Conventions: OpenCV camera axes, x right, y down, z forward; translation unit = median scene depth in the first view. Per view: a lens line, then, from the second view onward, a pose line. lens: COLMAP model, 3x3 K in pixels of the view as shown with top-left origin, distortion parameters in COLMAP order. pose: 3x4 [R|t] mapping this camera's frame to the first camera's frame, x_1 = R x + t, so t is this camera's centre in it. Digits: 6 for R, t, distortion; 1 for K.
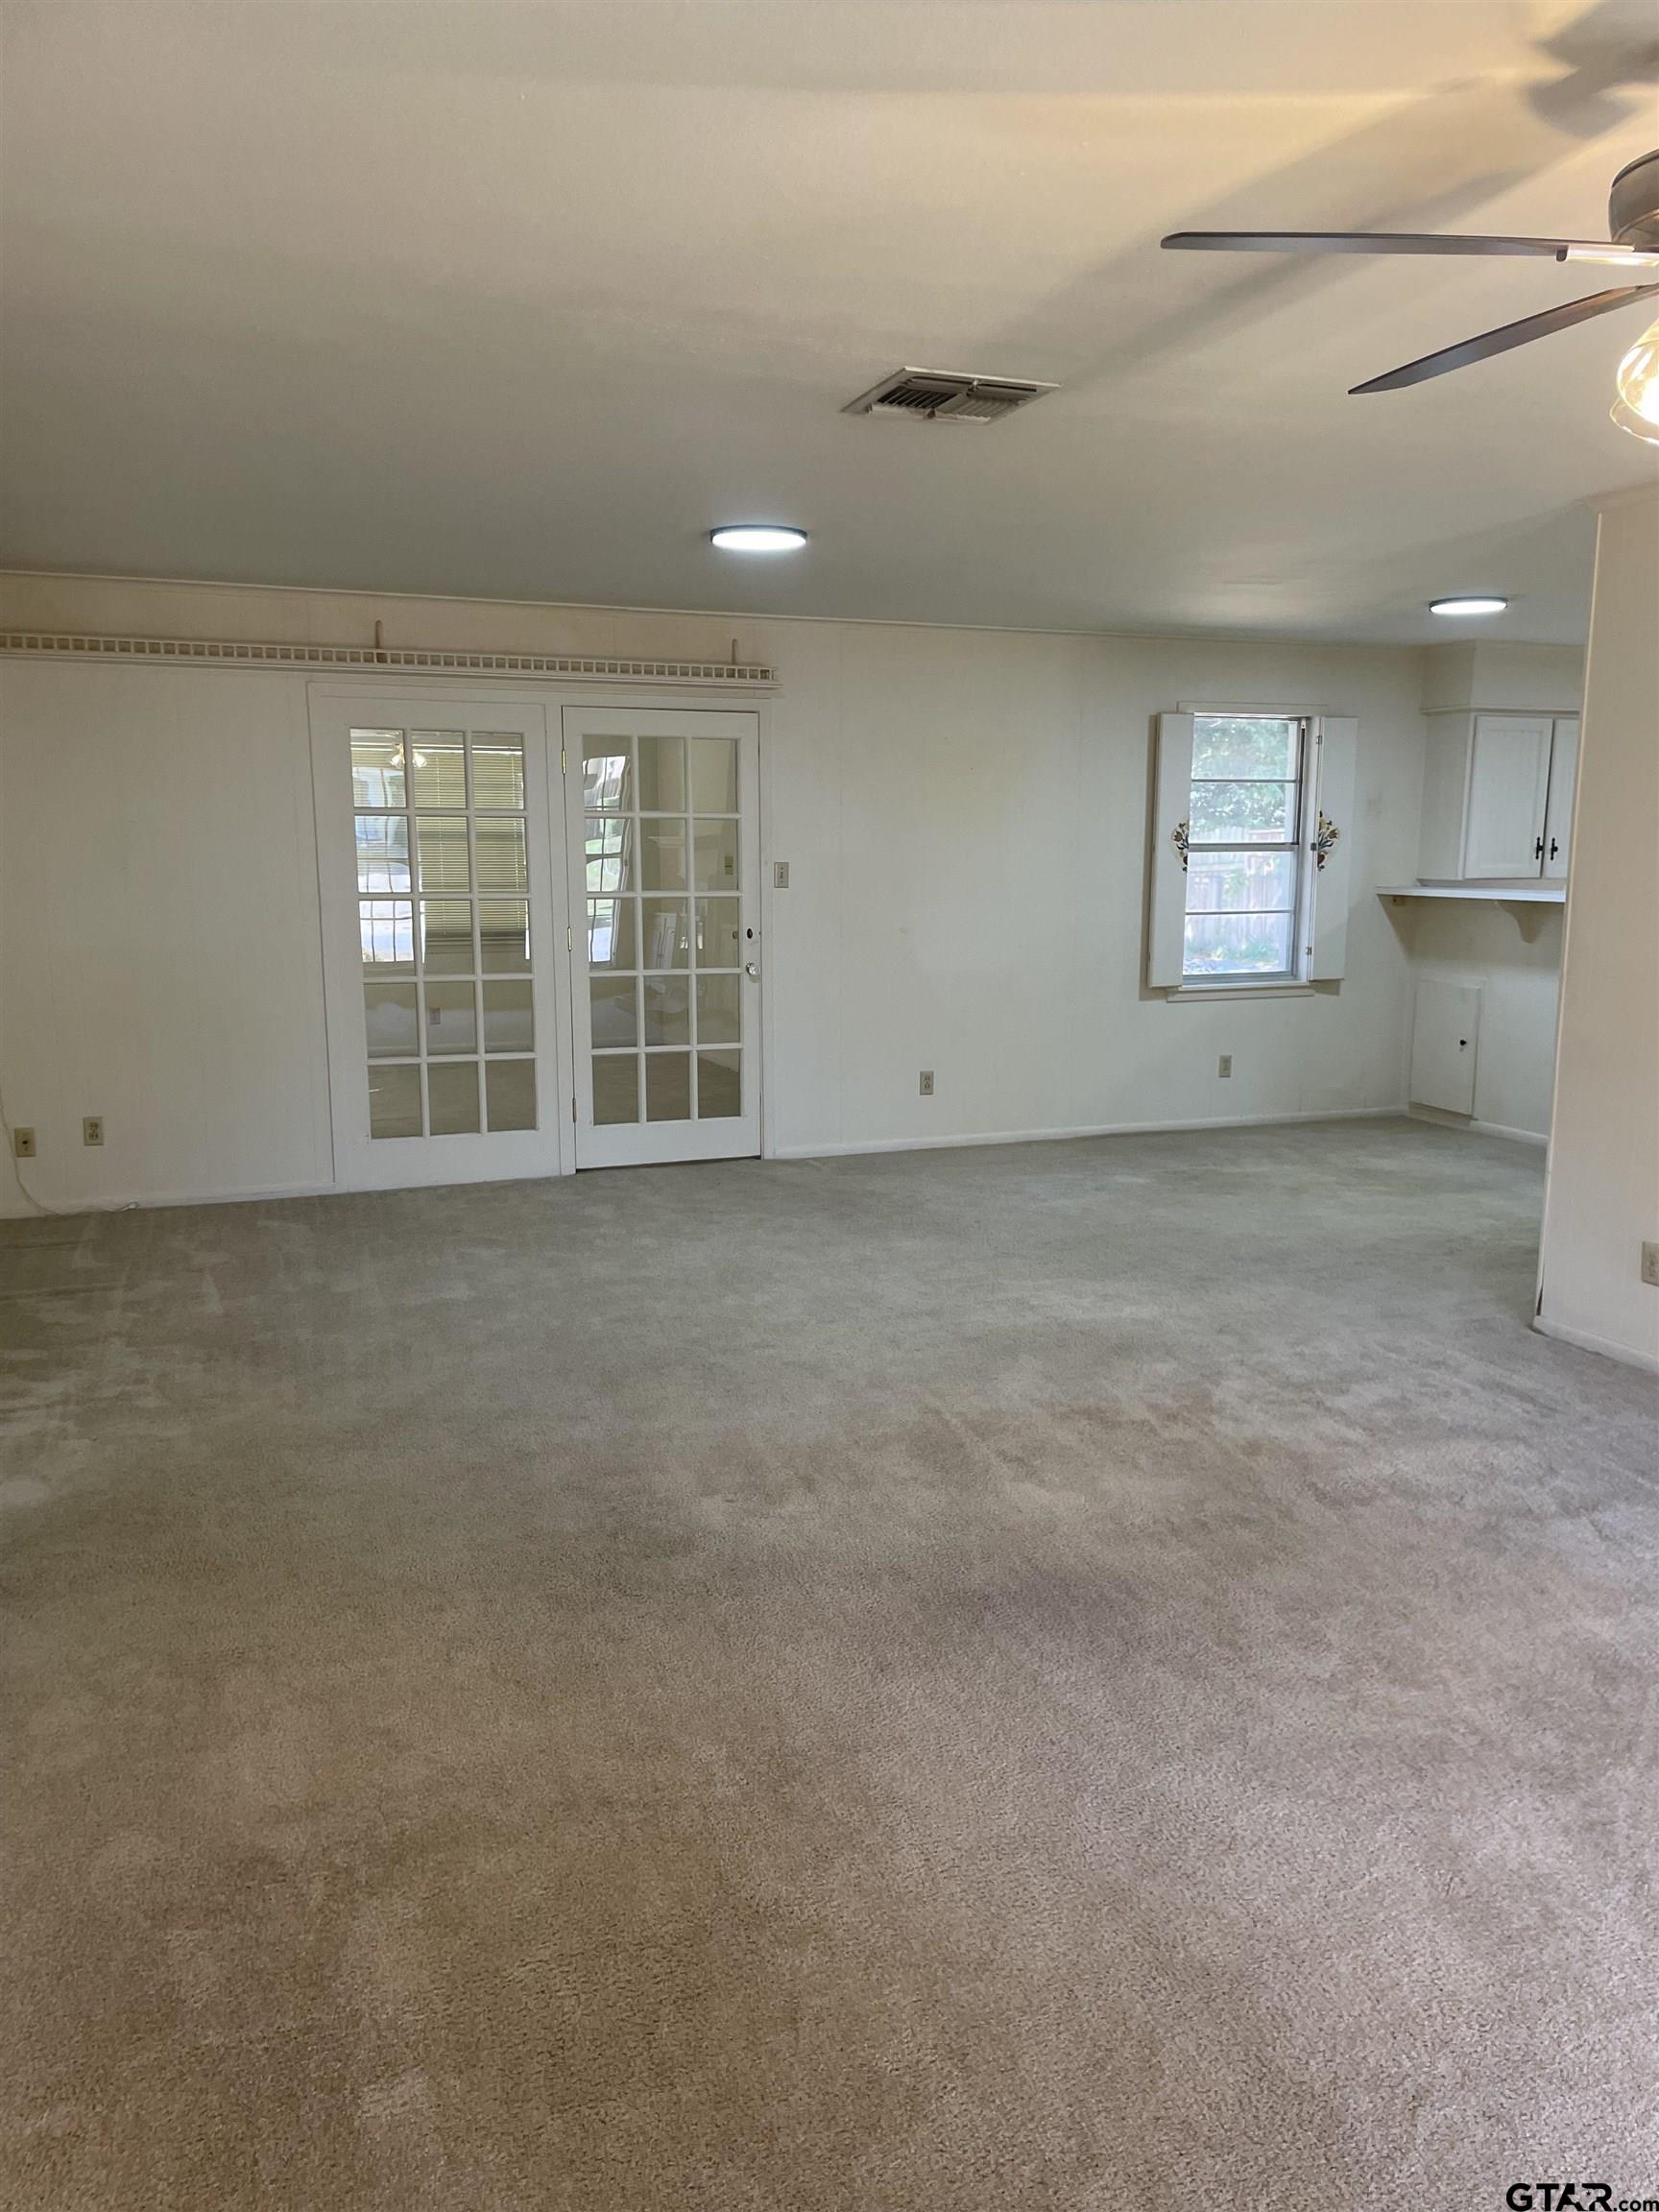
lens RADIAL K [[1655.6, 0, 814.6], [0, 1655.6, 1121.9], [0, 0, 1]] dist [0.038019, -0.066556]
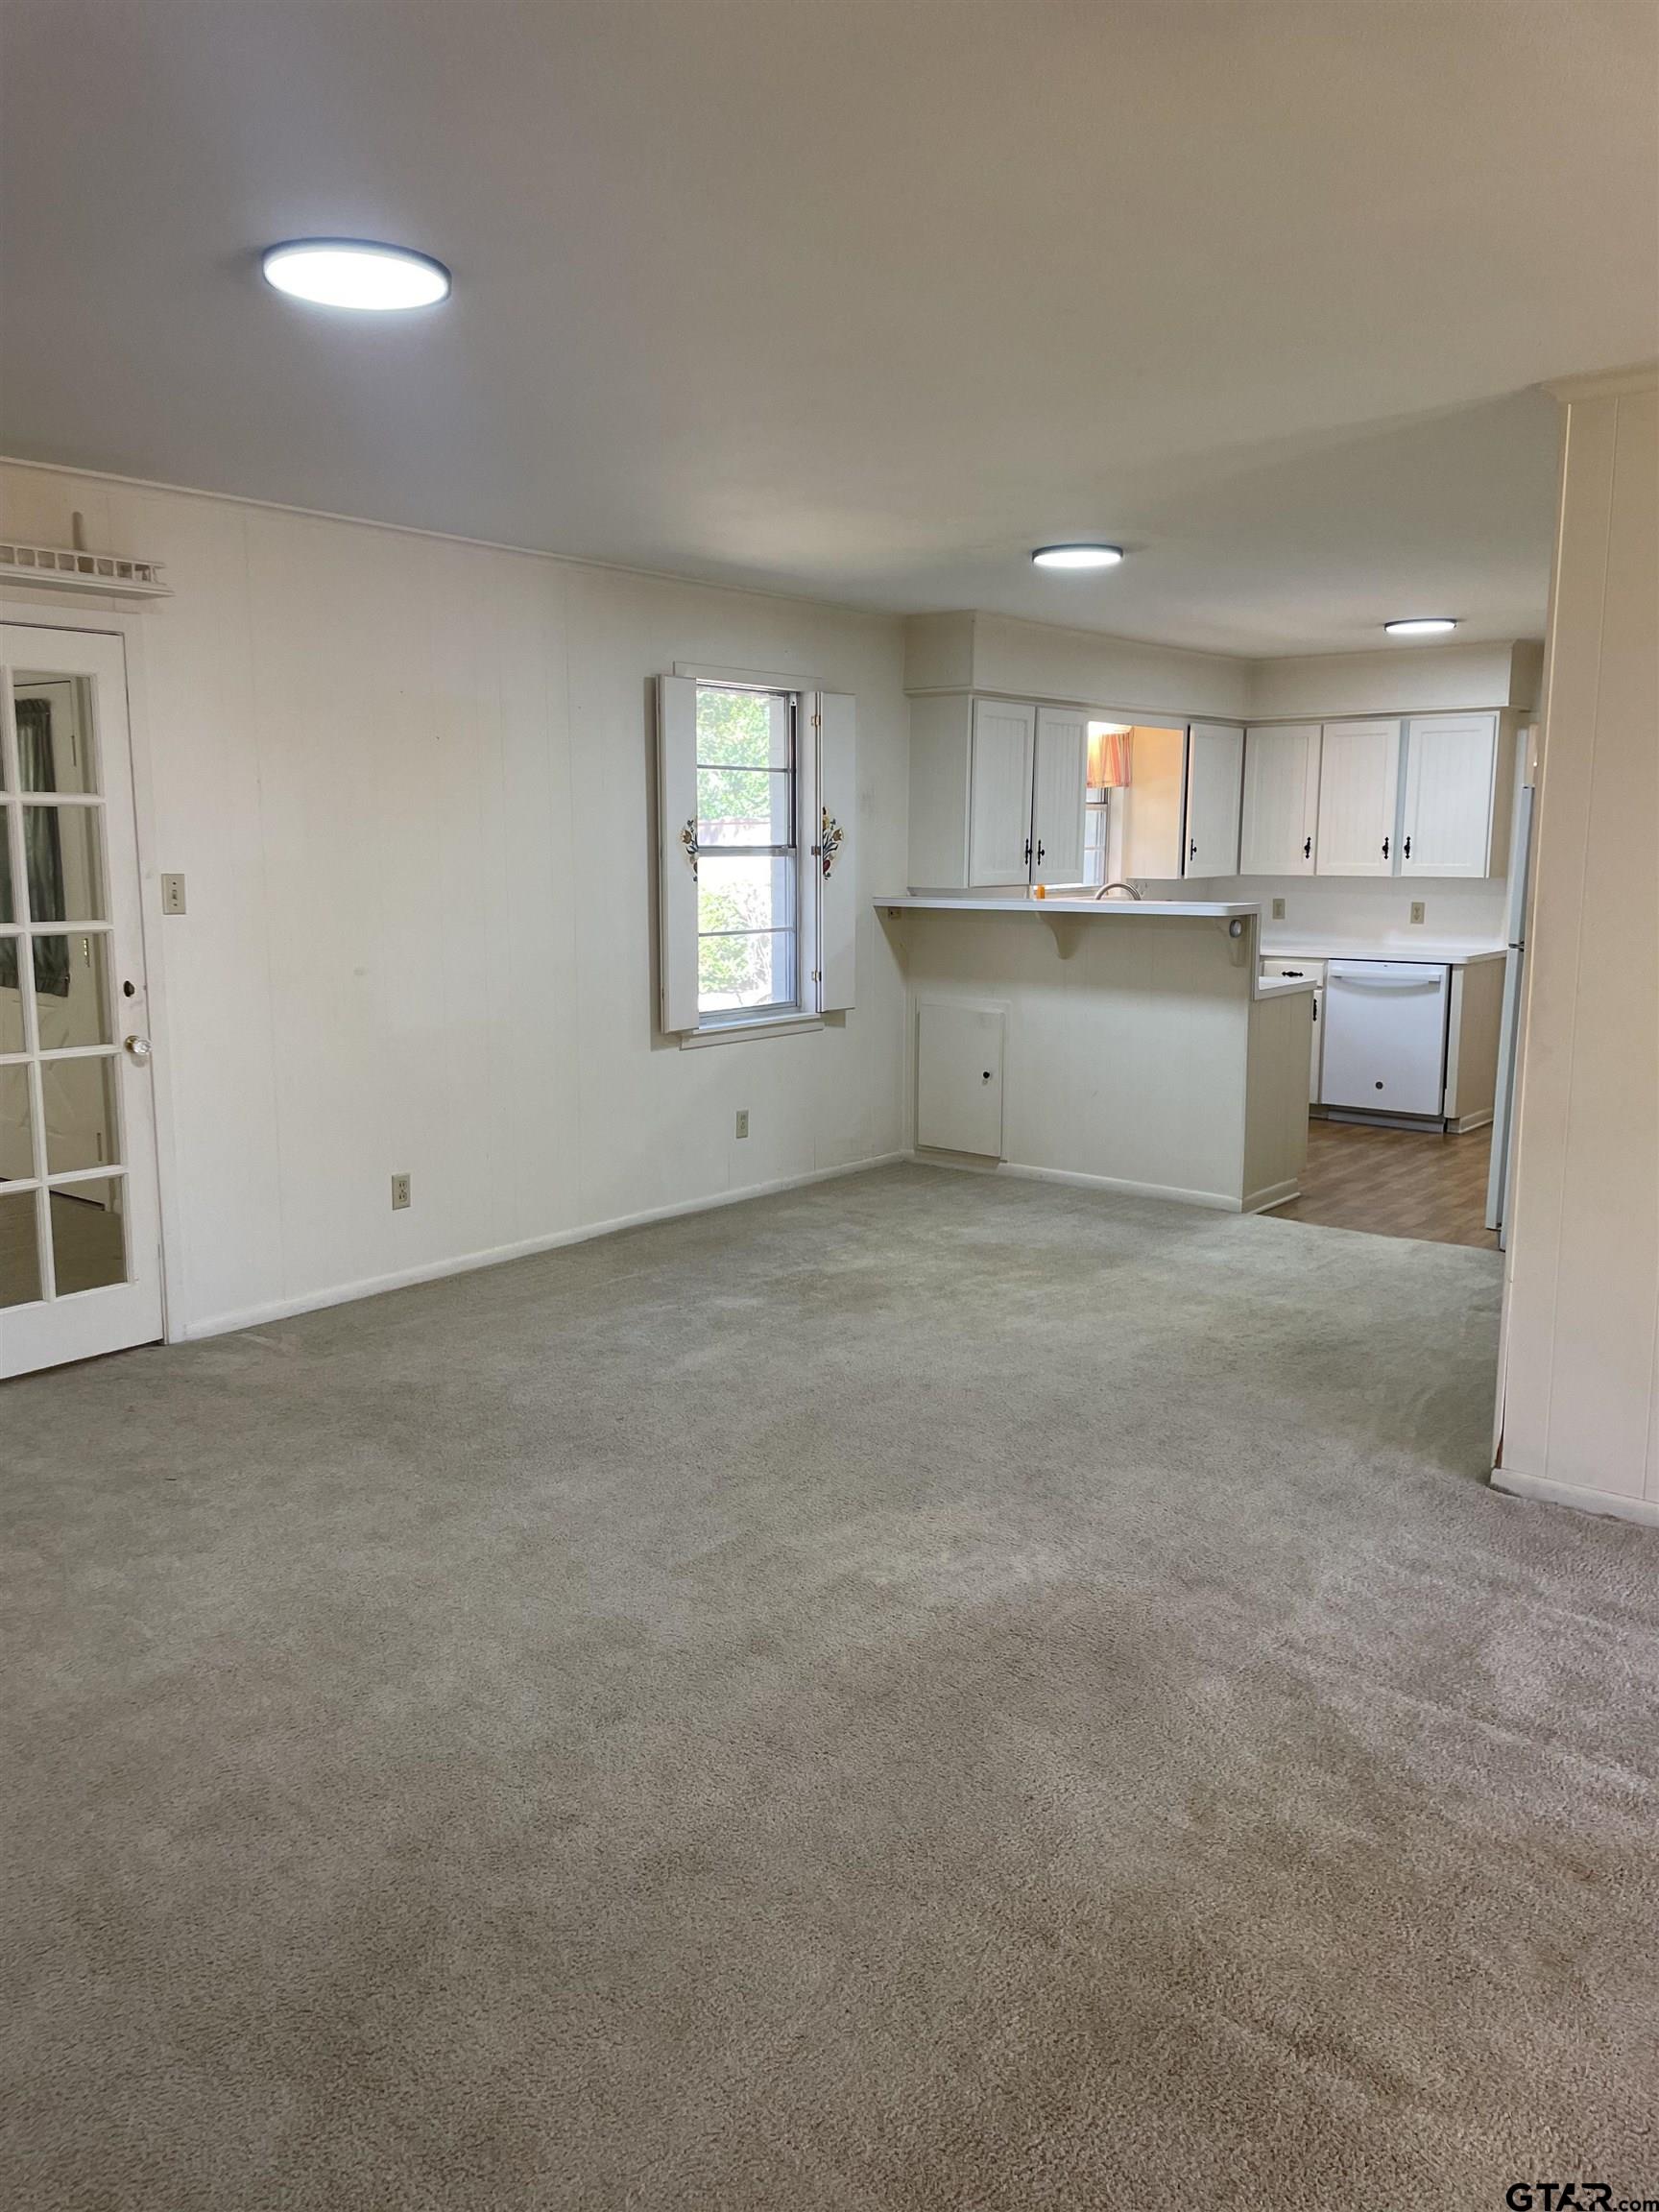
lens RADIAL K [[1655.6, 0, 842.6], [0, 1655.6, 1095.6], [0, 0, 1]] dist [0.038019, -0.066556]
pose [[0.855650, -0.077014, 0.511793, -0.122808], [0.084153, 0.996410, 0.009246, -0.053162], [-0.510668, 0.035158, 0.859059, 0.305295]]
